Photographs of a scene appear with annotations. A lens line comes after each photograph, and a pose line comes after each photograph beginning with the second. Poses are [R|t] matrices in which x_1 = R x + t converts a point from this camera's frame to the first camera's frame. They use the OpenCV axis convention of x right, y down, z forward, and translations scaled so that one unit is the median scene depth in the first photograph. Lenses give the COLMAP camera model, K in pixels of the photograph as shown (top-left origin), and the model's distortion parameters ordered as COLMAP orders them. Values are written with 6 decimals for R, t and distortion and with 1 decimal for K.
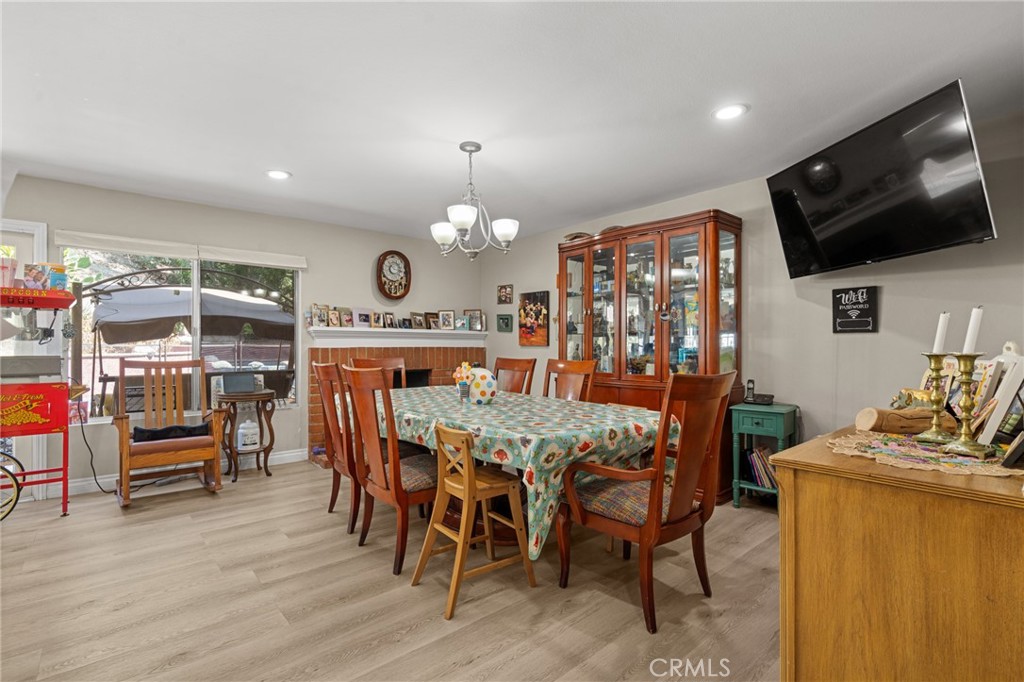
lens RADIAL K [[480.0, 0, 512.0], [0, 480.0, 341.0], [0, 0, 1]] dist [-0.011912, 0.000146]
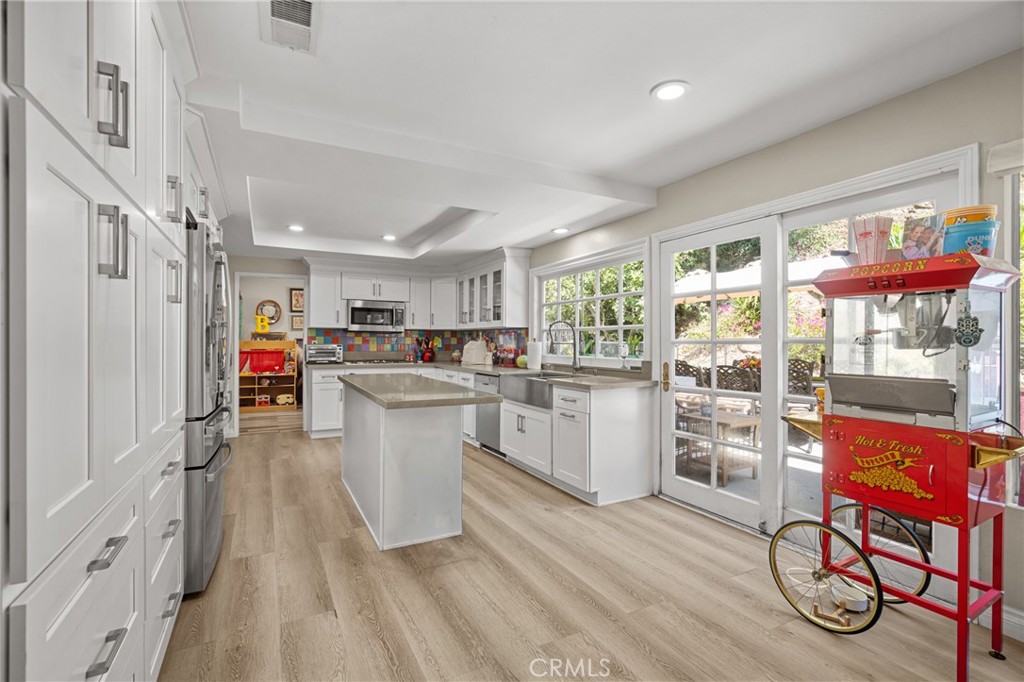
lens RADIAL K [[463.1, 0, 512.0], [0, 463.1, 341.0], [0, 0, 1]] dist [0.000104, 0.000396]
pose [[-0.233553, -0.001772, -0.972342, -0.198312], [0.007911, 0.999962, -0.003723, -0.007467], [0.972312, -0.008562, -0.233530, 0.375662]]
